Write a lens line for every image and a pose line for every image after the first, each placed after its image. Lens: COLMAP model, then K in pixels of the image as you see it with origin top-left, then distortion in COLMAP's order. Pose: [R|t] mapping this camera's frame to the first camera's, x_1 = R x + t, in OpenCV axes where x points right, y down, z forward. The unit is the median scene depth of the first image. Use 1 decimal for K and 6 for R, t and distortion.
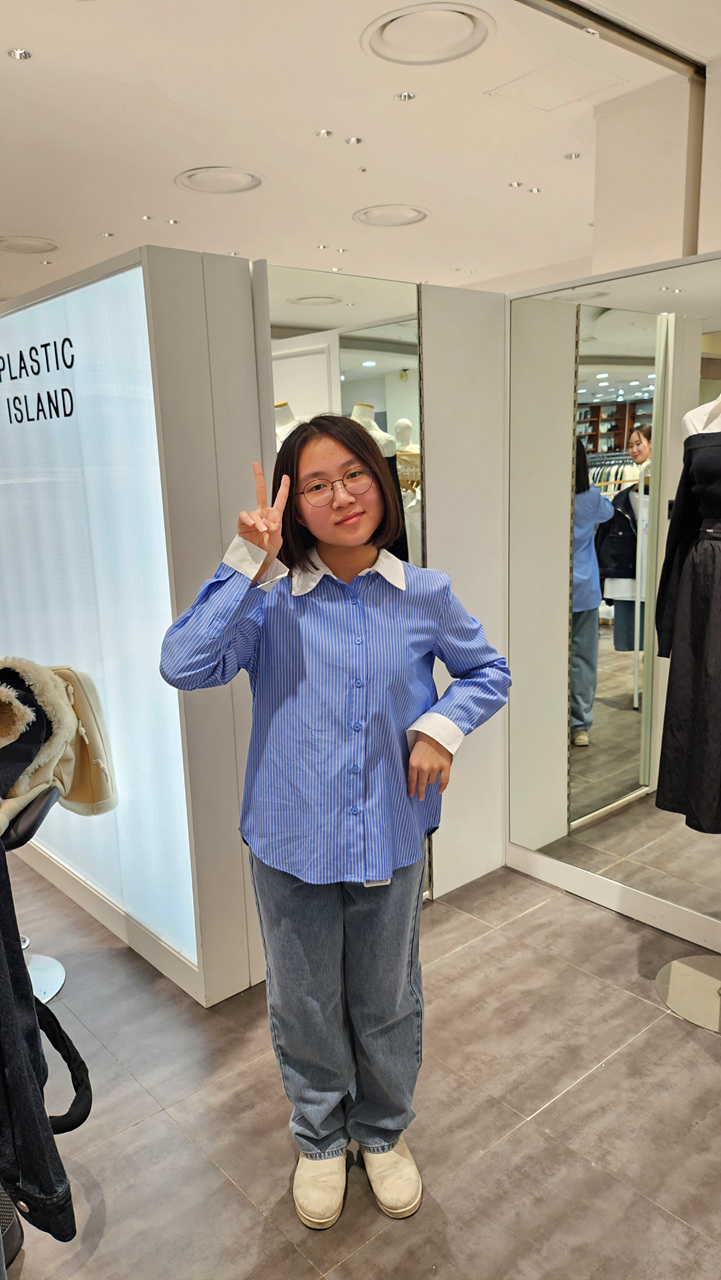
lens RADIAL K [[899.8, 0, 361.3], [0, 899.8, 647.4], [0, 0, 1]] dist [0.010093, -0.005007]
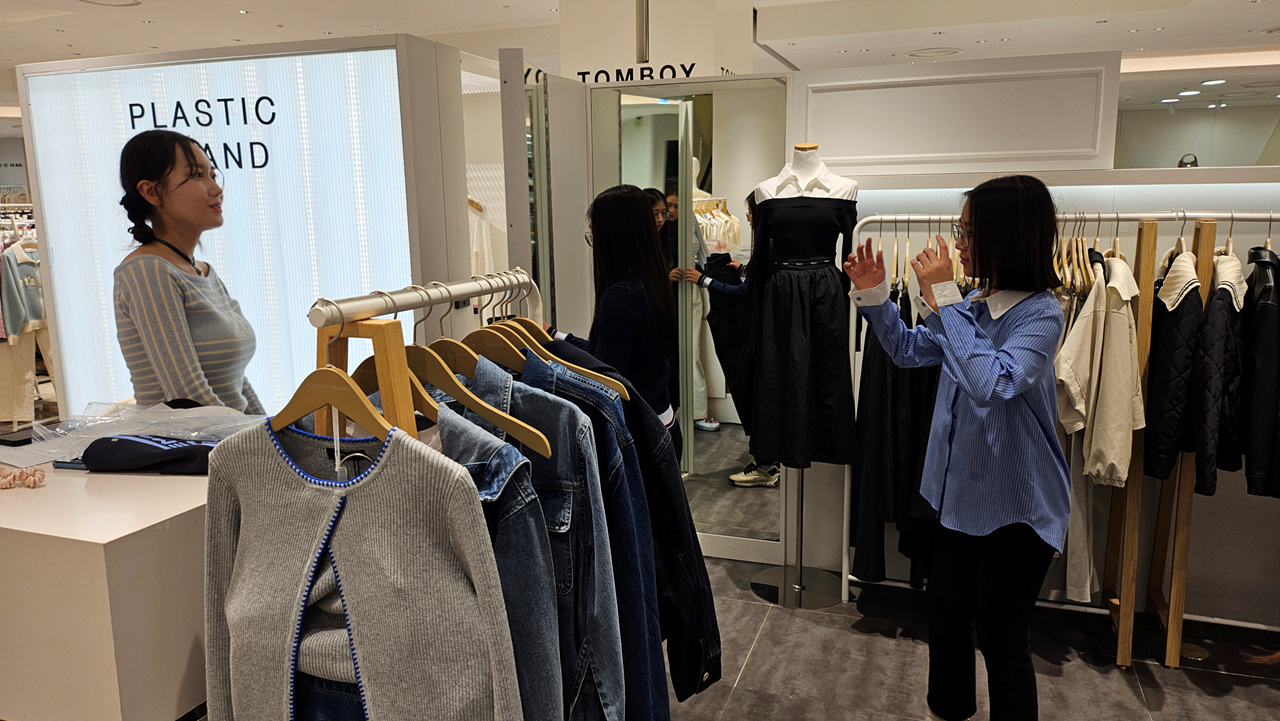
lens RADIAL K [[899.8, 0, 637.5], [0, 899.8, 351.9], [0, 0, 1]] dist [0.010093, -0.005007]
pose [[0.864341, -0.065685, 0.498598, -0.521983], [0.087794, 0.995917, -0.020993, 0.022462], [-0.495184, 0.061919, 0.866579, -0.138732]]
